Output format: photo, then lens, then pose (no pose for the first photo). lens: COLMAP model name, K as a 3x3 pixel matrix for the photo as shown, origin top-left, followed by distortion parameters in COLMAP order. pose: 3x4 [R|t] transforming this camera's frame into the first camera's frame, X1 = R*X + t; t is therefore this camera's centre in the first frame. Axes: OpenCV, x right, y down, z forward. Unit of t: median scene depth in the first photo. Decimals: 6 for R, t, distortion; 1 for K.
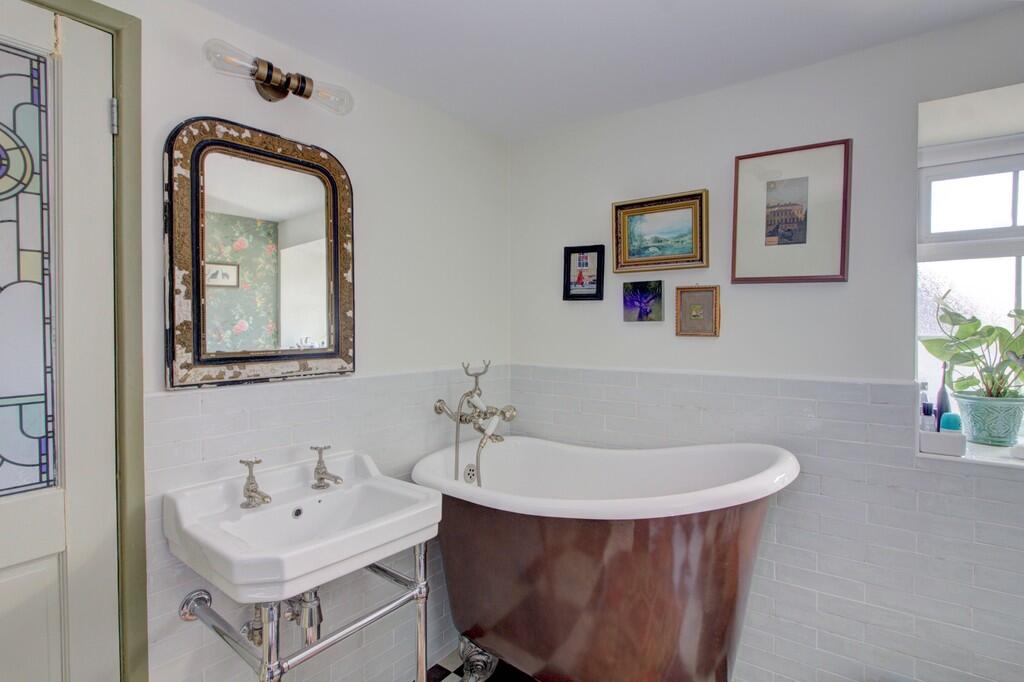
lens RADIAL K [[514.6, 0, 511.9], [0, 514.6, 336.4], [0, 0, 1]] dist [0.001591, 0.000415]
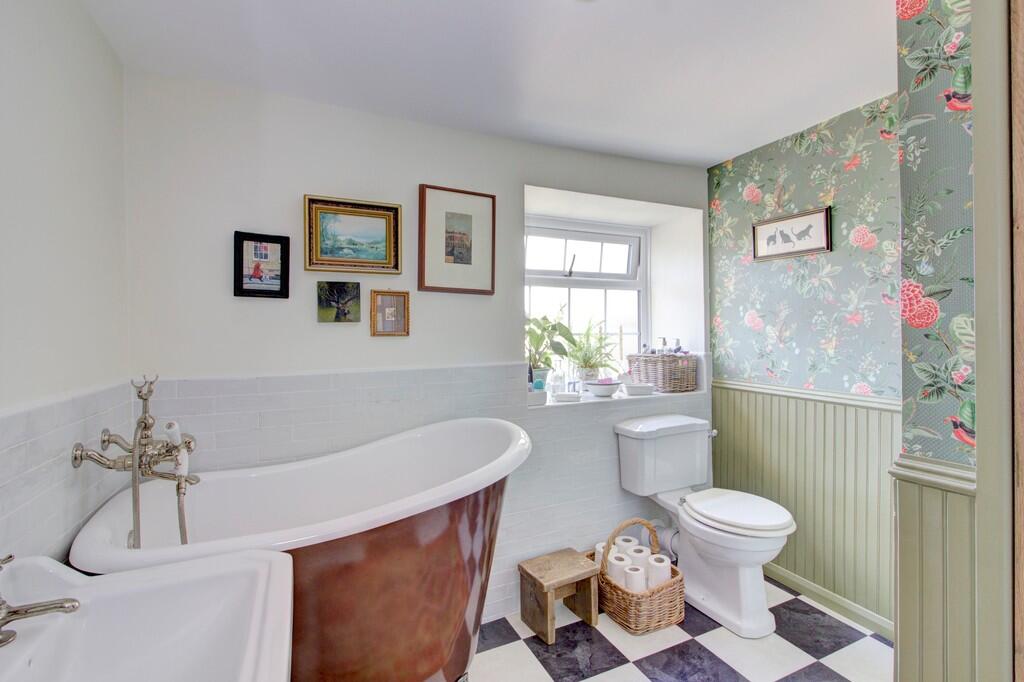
lens RADIAL K [[514.6, 0, 512.8], [0, 514.6, 334.9], [0, 0, 1]] dist [0.001591, 0.000415]
pose [[0.438563, -0.014196, 0.898588, -0.491205], [0.023263, 0.999720, 0.004440, -0.001502], [-0.898399, 0.018956, 0.438771, 0.268437]]
